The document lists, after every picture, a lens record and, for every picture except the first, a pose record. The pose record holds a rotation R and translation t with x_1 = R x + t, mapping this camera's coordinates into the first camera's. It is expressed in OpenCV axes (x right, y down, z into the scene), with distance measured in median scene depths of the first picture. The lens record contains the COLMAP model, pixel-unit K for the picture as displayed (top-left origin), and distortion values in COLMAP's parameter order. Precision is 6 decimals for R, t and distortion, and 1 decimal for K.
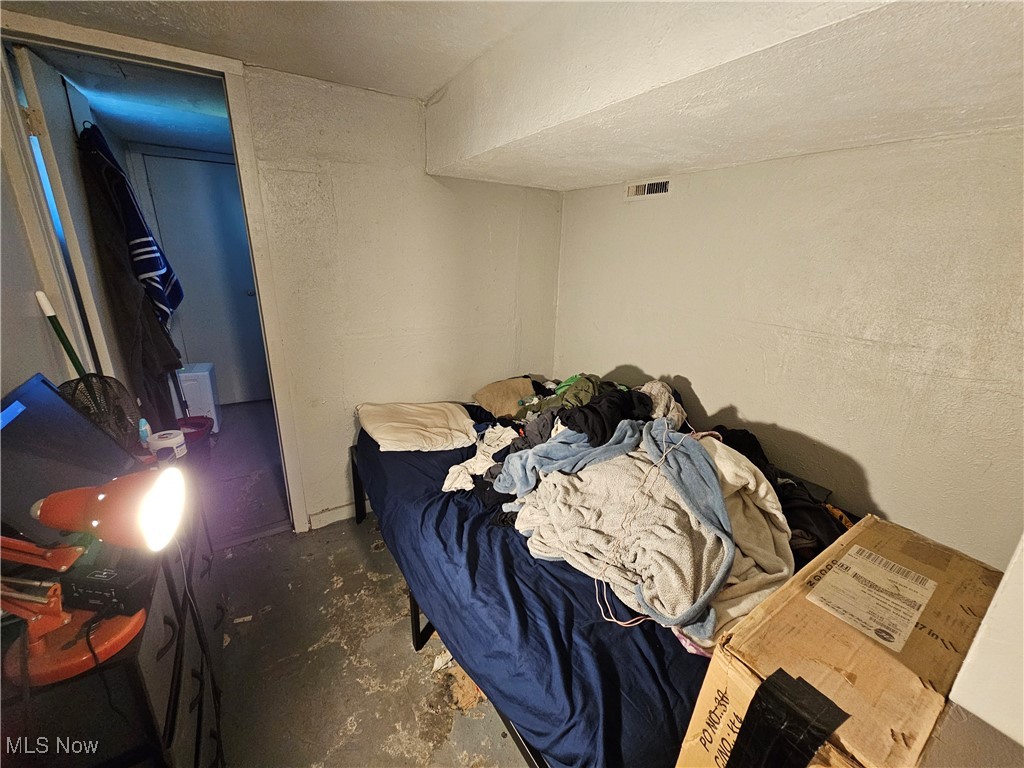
lens RADIAL K [[419.0, 0, 517.1], [0, 419.0, 386.0], [0, 0, 1]] dist [-0.003395, -0.000336]
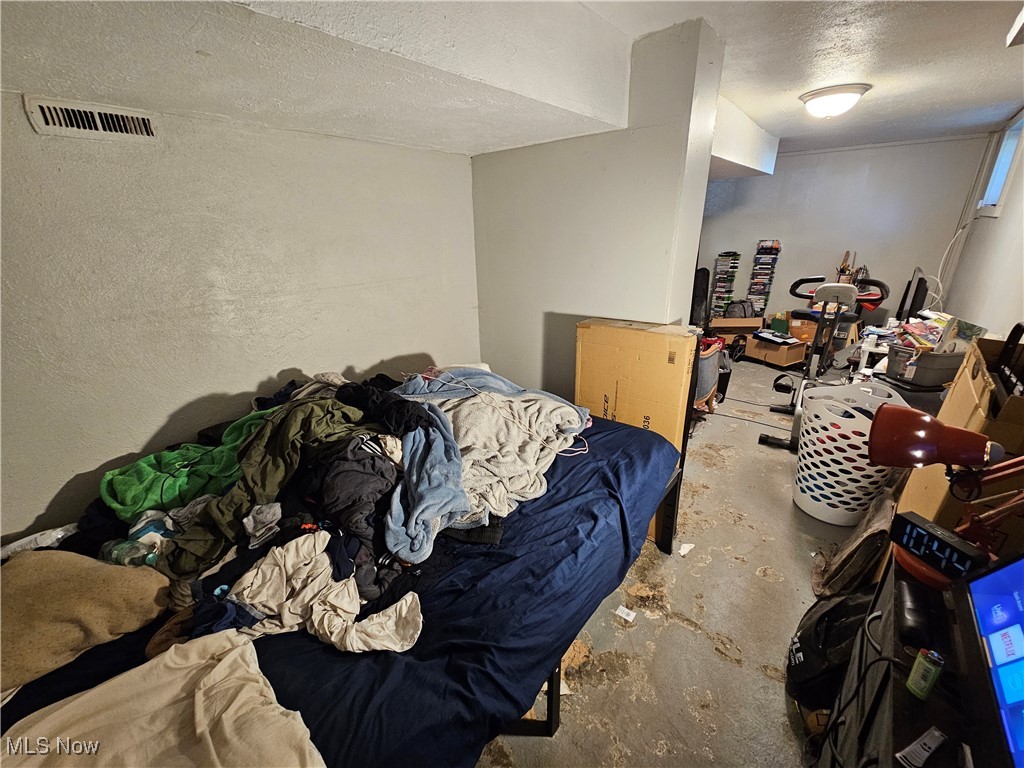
lens RADIAL K [[419.0, 0, 514.7], [0, 419.0, 385.2], [0, 0, 1]] dist [-0.003395, -0.000336]
pose [[-0.300144, -0.360810, 0.883023, -0.756329], [0.311471, 0.837894, 0.448241, -0.338609], [-0.901609, 0.409572, -0.139107, 1.004786]]
